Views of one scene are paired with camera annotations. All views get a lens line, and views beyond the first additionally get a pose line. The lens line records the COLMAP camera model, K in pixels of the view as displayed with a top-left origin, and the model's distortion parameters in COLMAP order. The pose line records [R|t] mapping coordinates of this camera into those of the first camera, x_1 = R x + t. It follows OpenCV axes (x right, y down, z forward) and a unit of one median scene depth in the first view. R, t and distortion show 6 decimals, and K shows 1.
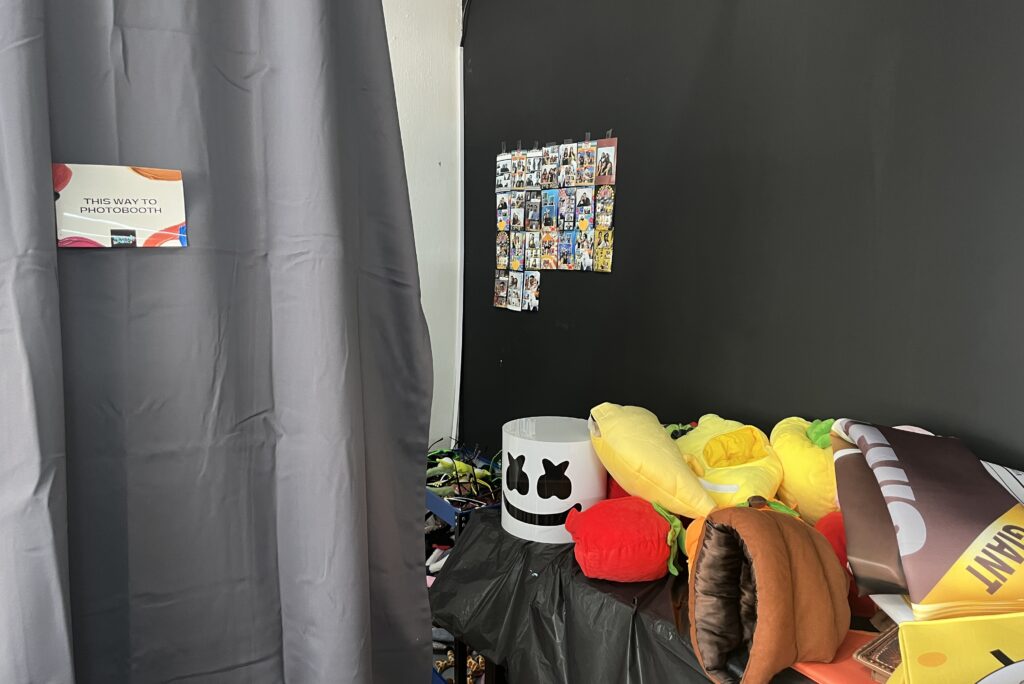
lens RADIAL K [[798.0, 0, 514.3], [0, 798.0, 341.8], [0, 0, 1]] dist [-0.012886, -0.003384]
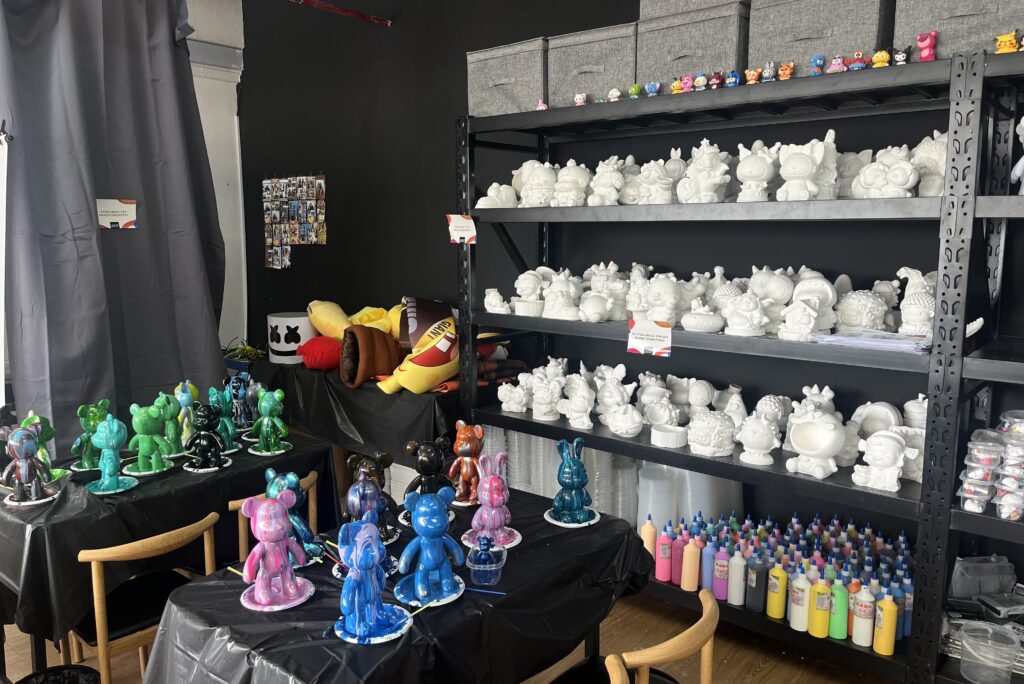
lens RADIAL K [[783.0, 0, 505.8], [0, 783.0, 338.9], [0, 0, 1]] dist [0.036146, 0.003958]
pose [[0.968556, -0.044115, 0.244852, 0.065230], [0.042762, 0.999026, 0.010844, 0.134754], [-0.245092, -0.000033, 0.969500, -0.917983]]
